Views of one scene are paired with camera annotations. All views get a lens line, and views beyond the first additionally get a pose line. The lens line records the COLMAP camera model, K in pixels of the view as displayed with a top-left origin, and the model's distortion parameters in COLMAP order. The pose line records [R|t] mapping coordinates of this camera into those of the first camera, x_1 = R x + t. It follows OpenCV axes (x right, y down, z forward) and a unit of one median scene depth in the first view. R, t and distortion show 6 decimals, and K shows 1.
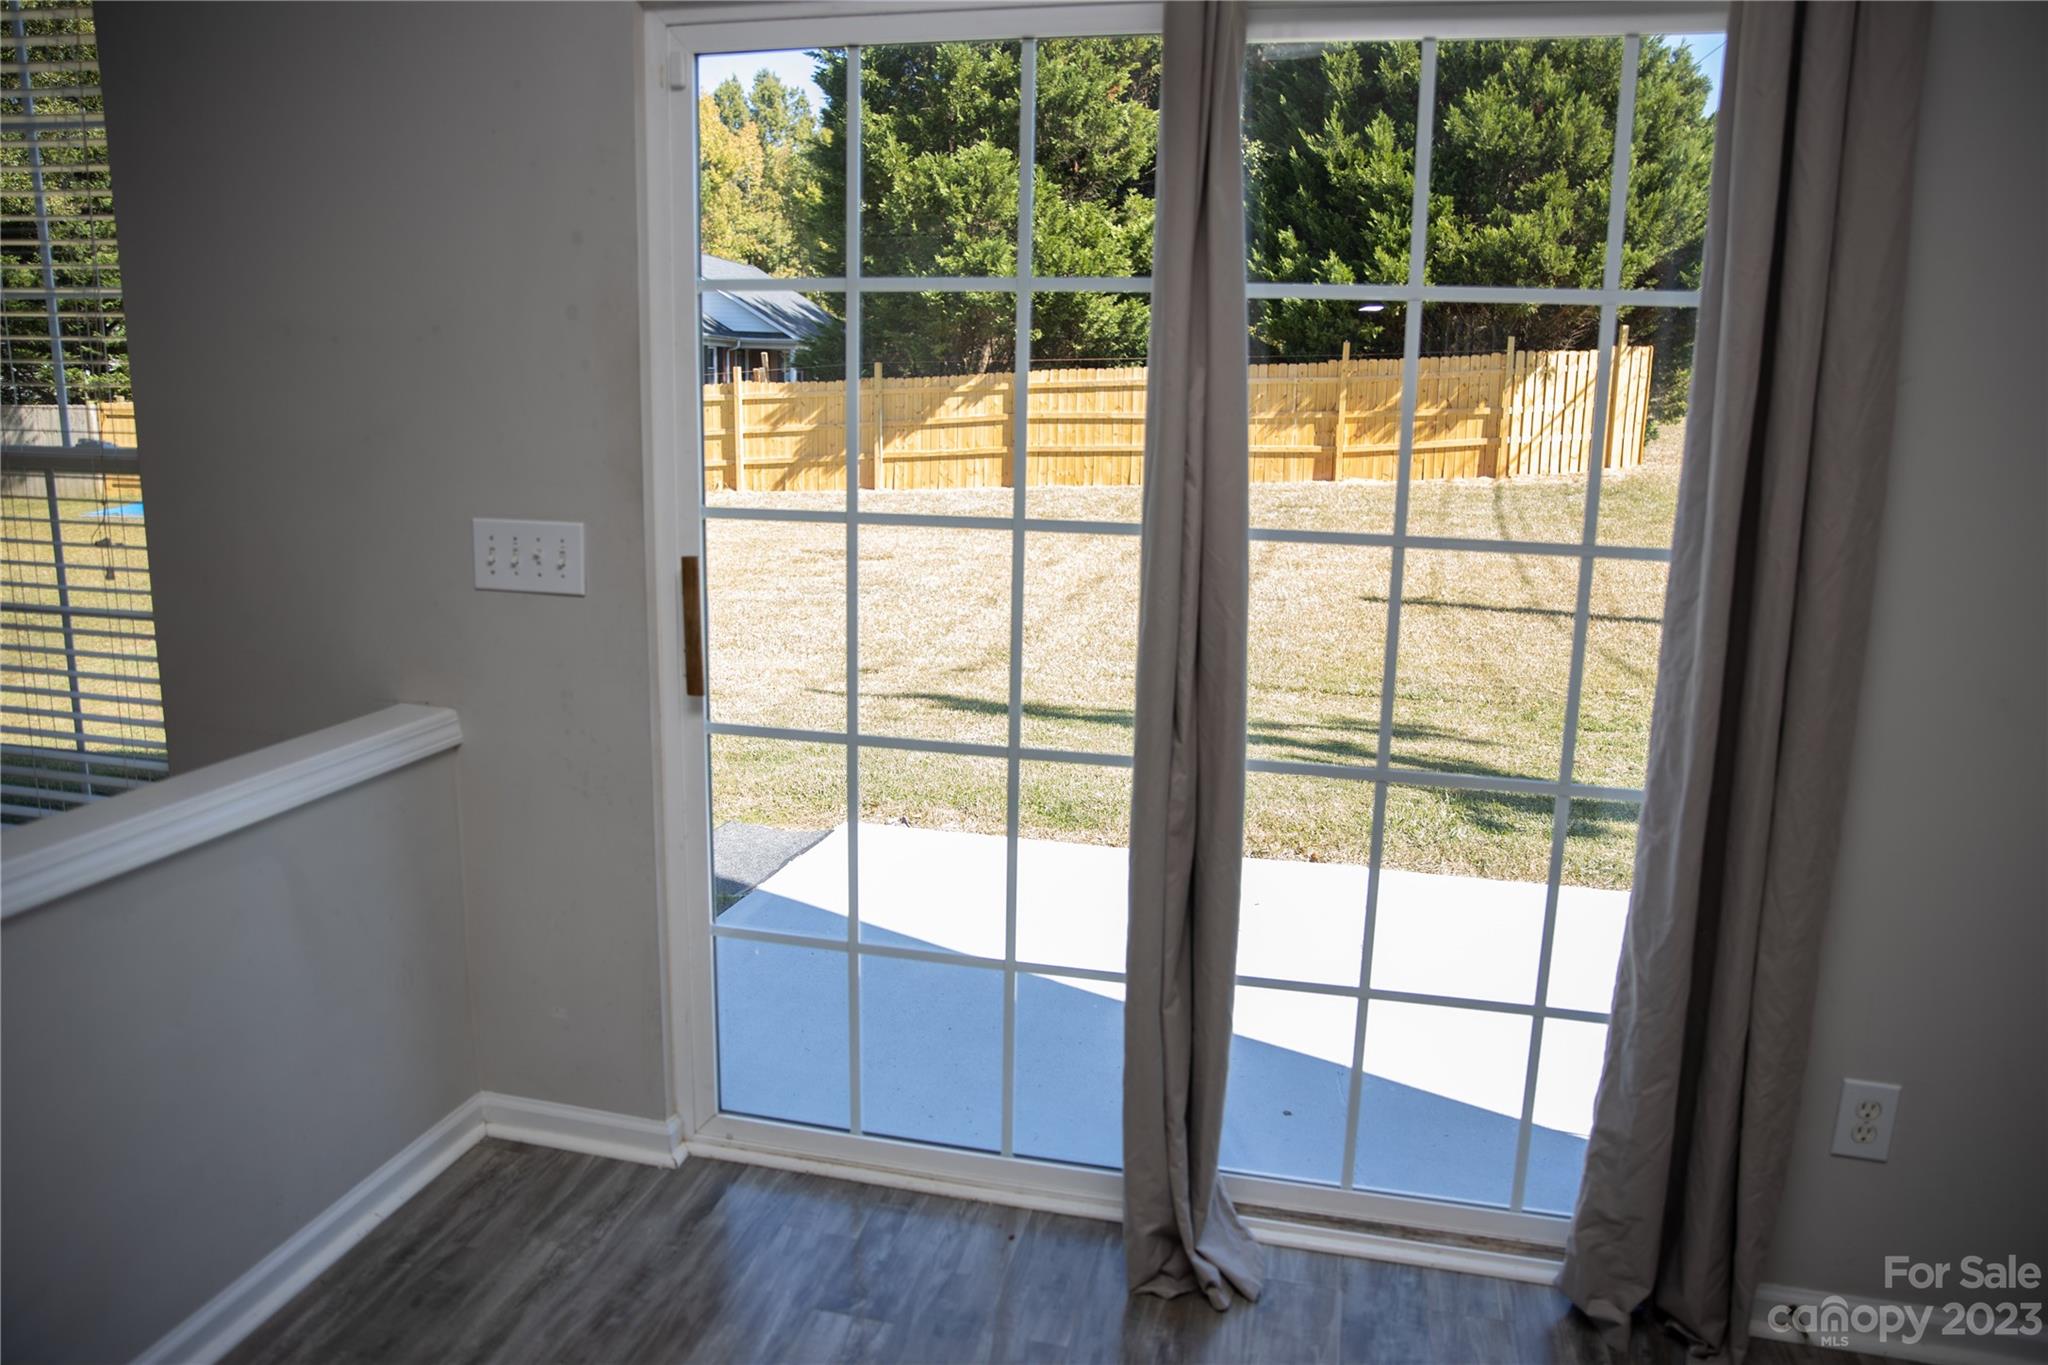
lens RADIAL K [[1426.6, 0, 1024.0], [0, 1426.6, 682.5], [0, 0, 1]] dist [-0.115392, 0.097961]
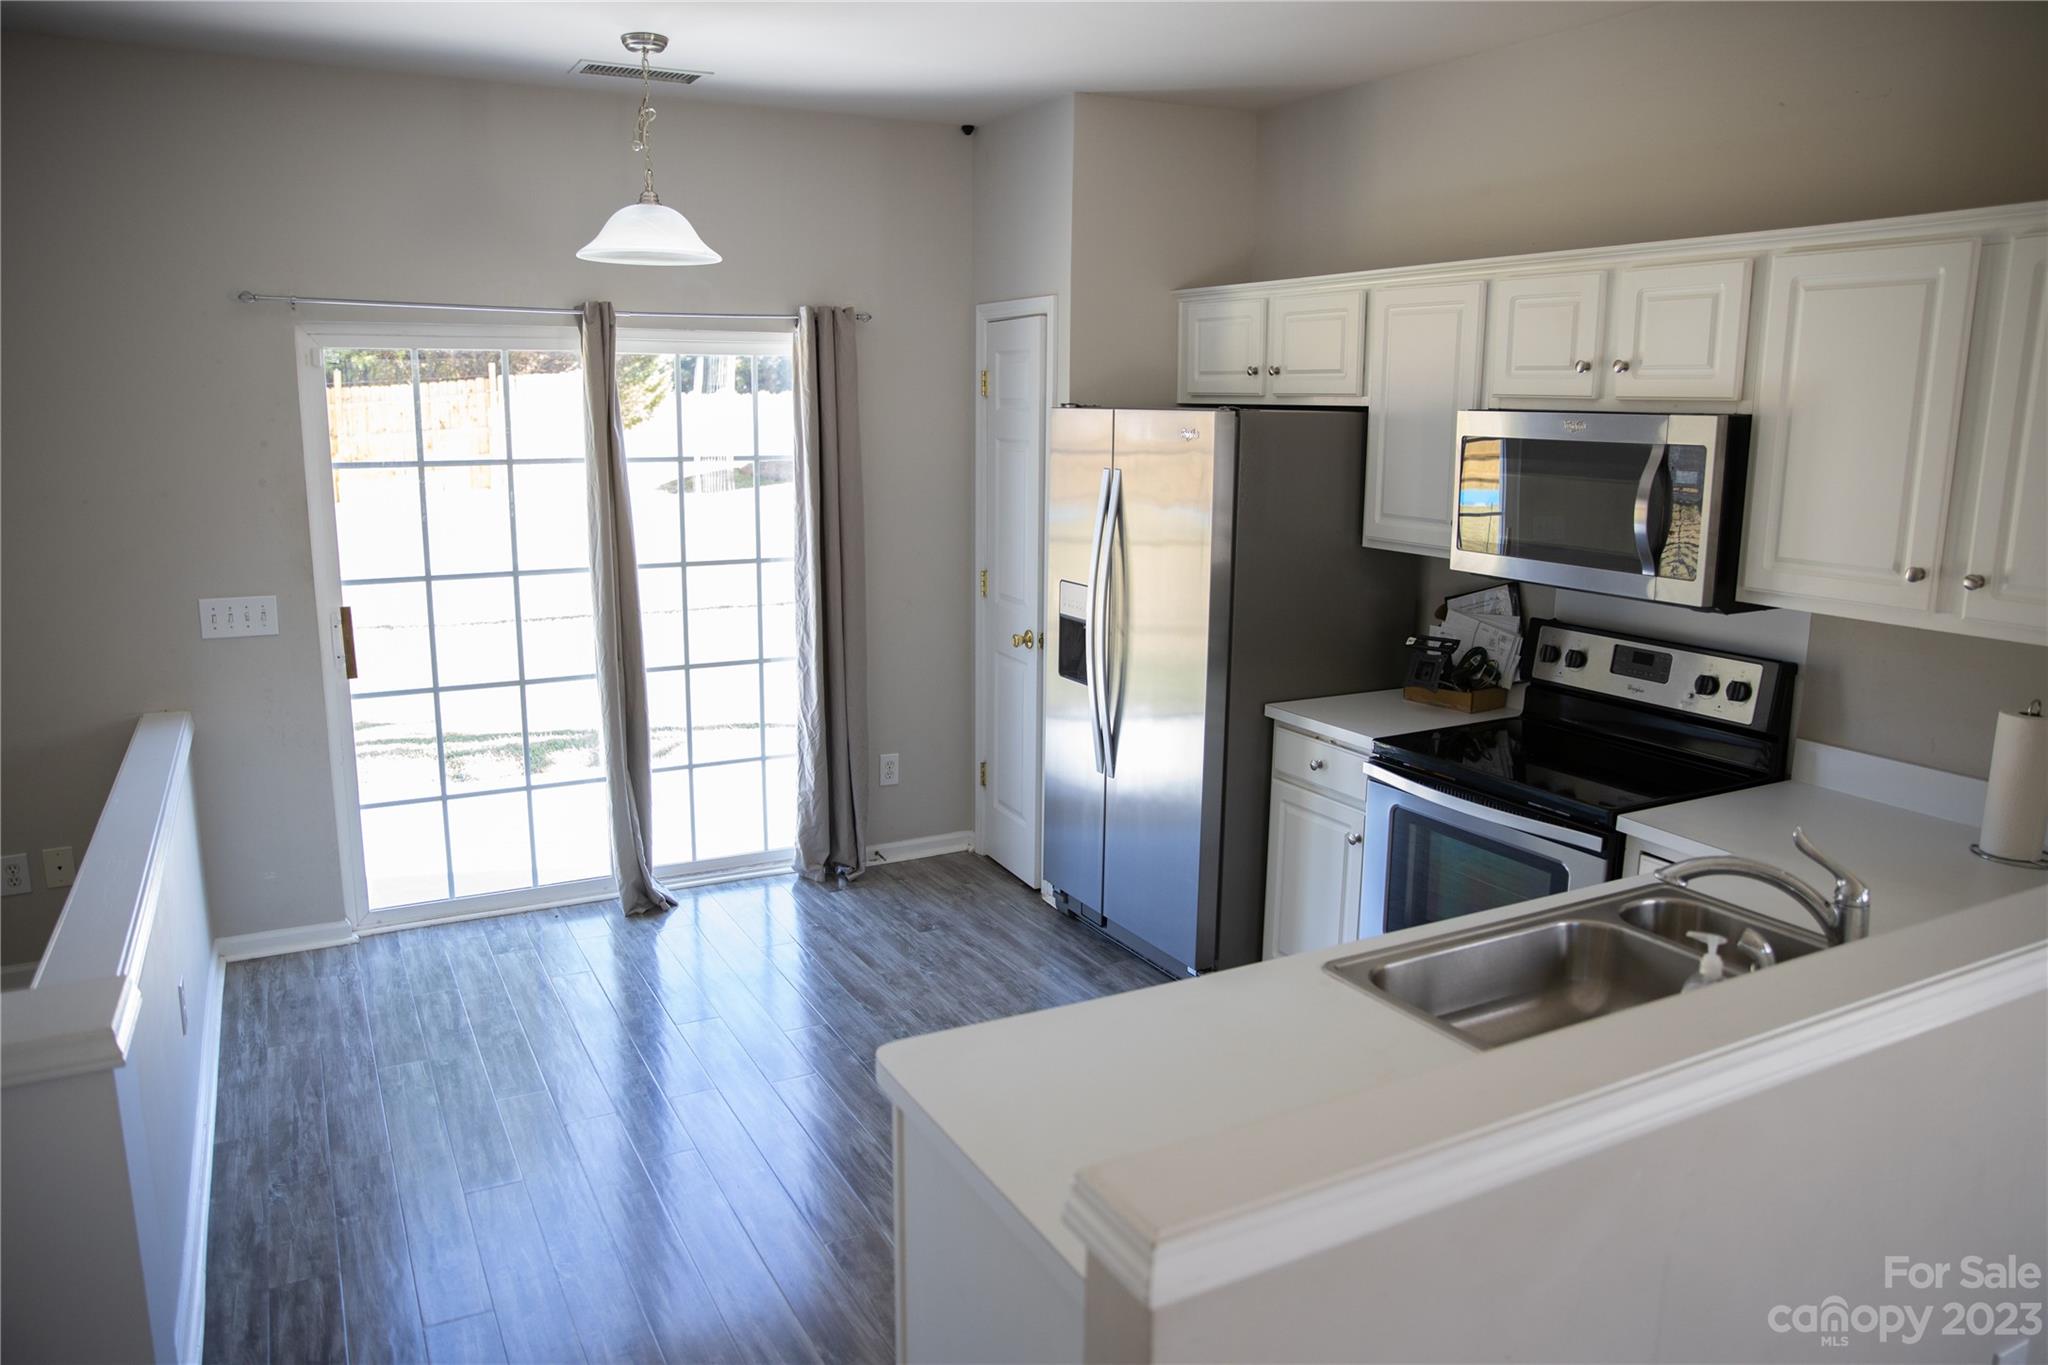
lens RADIAL K [[1426.6, 0, 1024.0], [0, 1426.6, 682.5], [0, 0, 1]] dist [-0.115392, 0.097961]
pose [[0.744053, -0.146614, 0.651835, -0.786350], [0.140566, 0.988140, 0.061804, 0.025836], [-0.653166, 0.045641, 0.755838, -1.015205]]
